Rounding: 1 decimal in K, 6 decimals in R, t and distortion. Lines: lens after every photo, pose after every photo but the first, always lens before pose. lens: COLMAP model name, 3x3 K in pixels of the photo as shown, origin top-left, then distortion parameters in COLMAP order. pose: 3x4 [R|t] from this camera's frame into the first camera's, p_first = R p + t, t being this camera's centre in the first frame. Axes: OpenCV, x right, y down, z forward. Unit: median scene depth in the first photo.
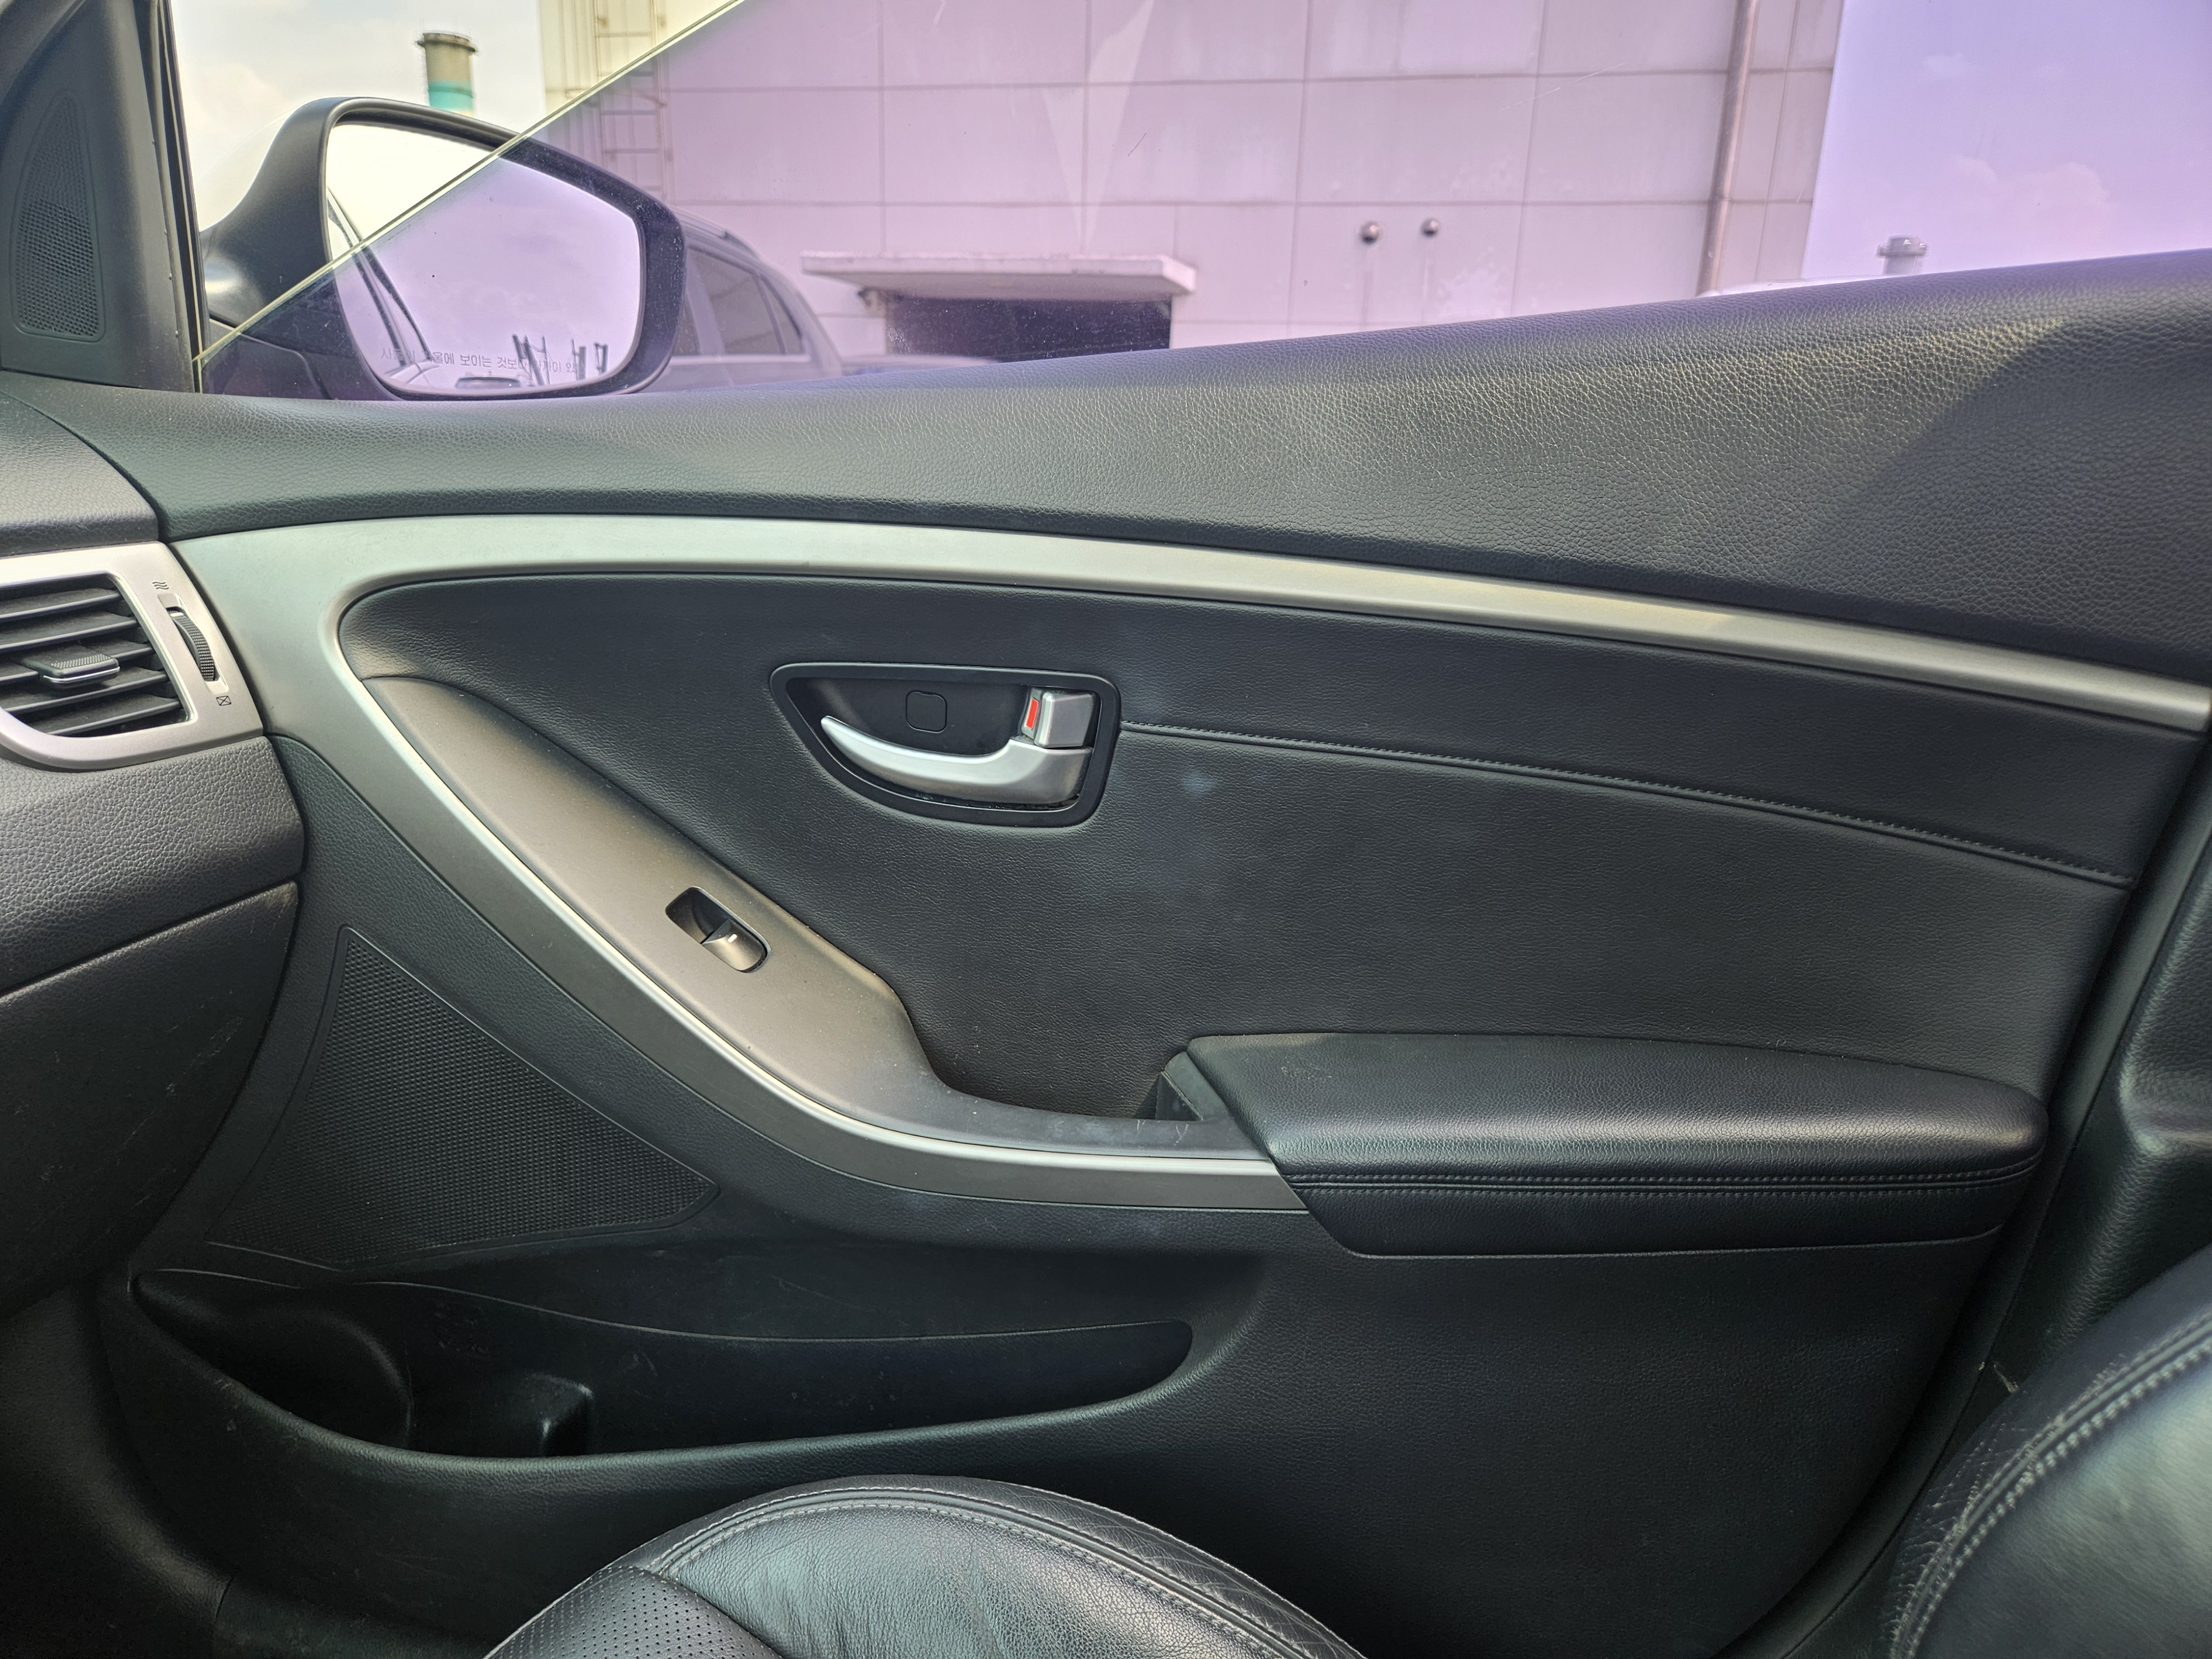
lens RADIAL K [[1502.2, 0, 1107.2], [0, 1502.2, 848.2], [0, 0, 1]] dist [0.054687, -0.043497]
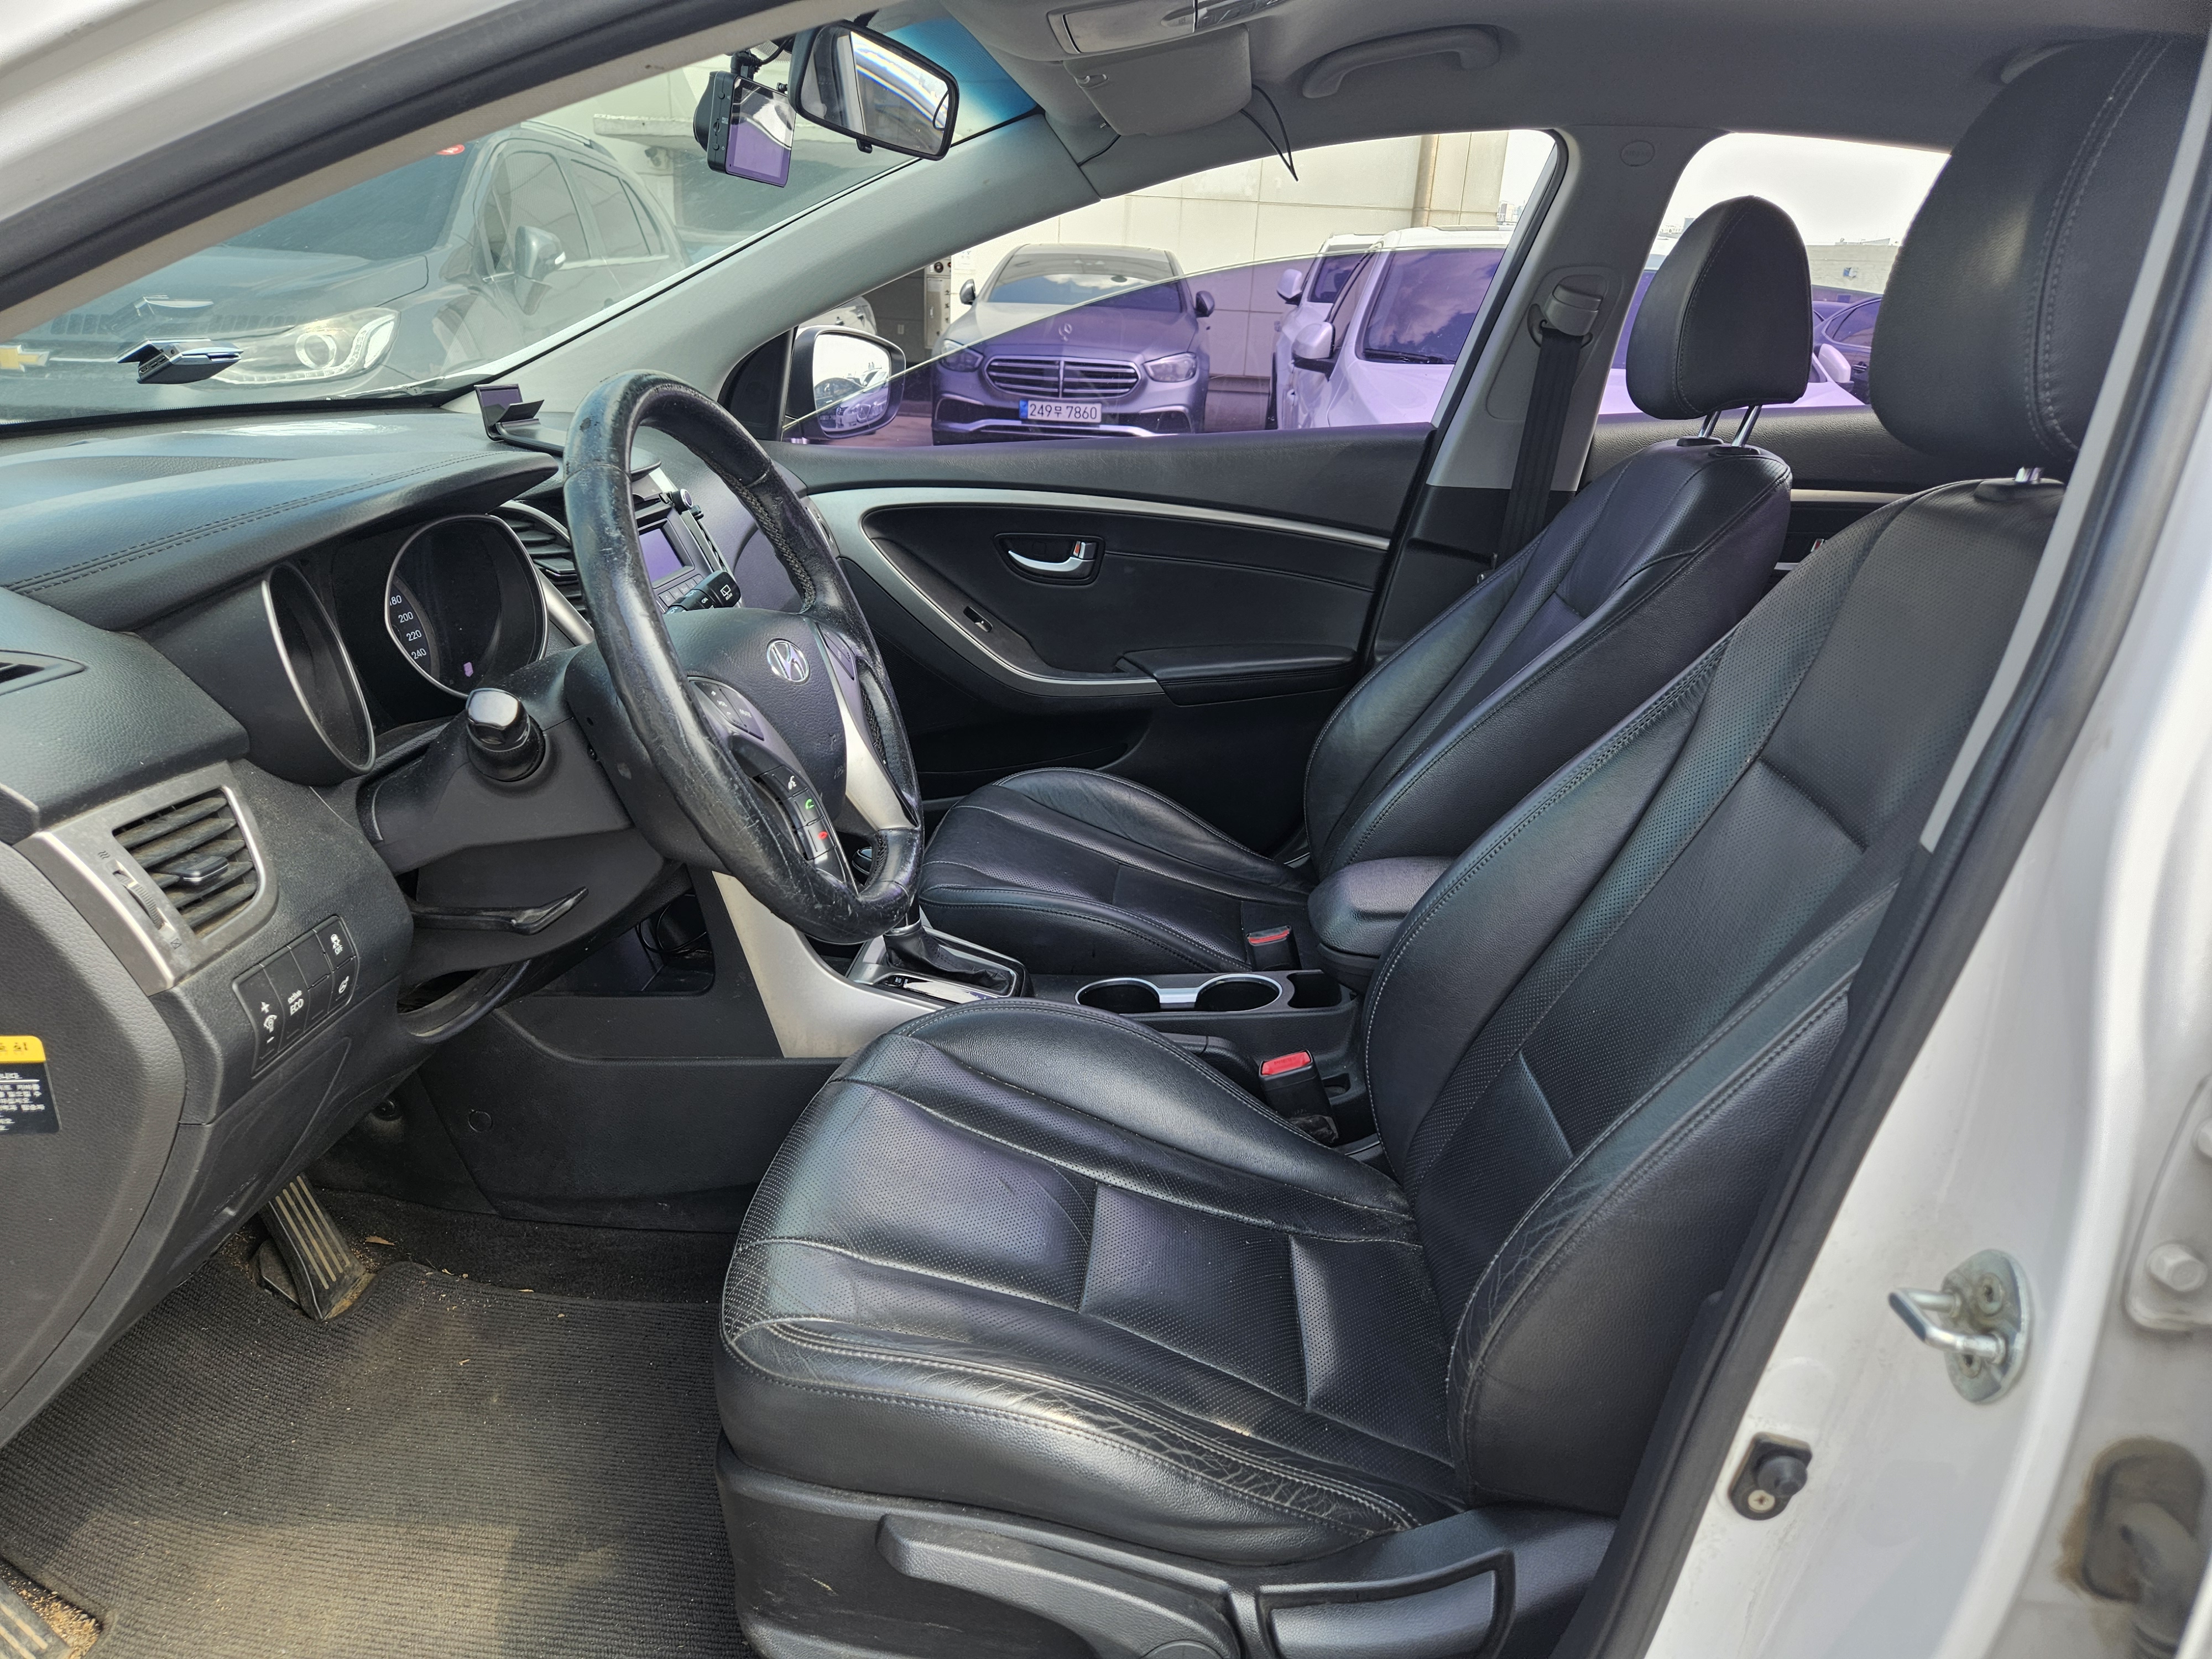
lens RADIAL K [[1502.2, 0, 1081.8], [0, 1502.2, 831.7], [0, 0, 1]] dist [0.054687, -0.043497]
pose [[0.990656, -0.035237, 0.131754, -0.482542], [0.023599, 0.995763, 0.088873, 0.226852], [-0.134327, -0.084934, 0.987290, -2.234629]]
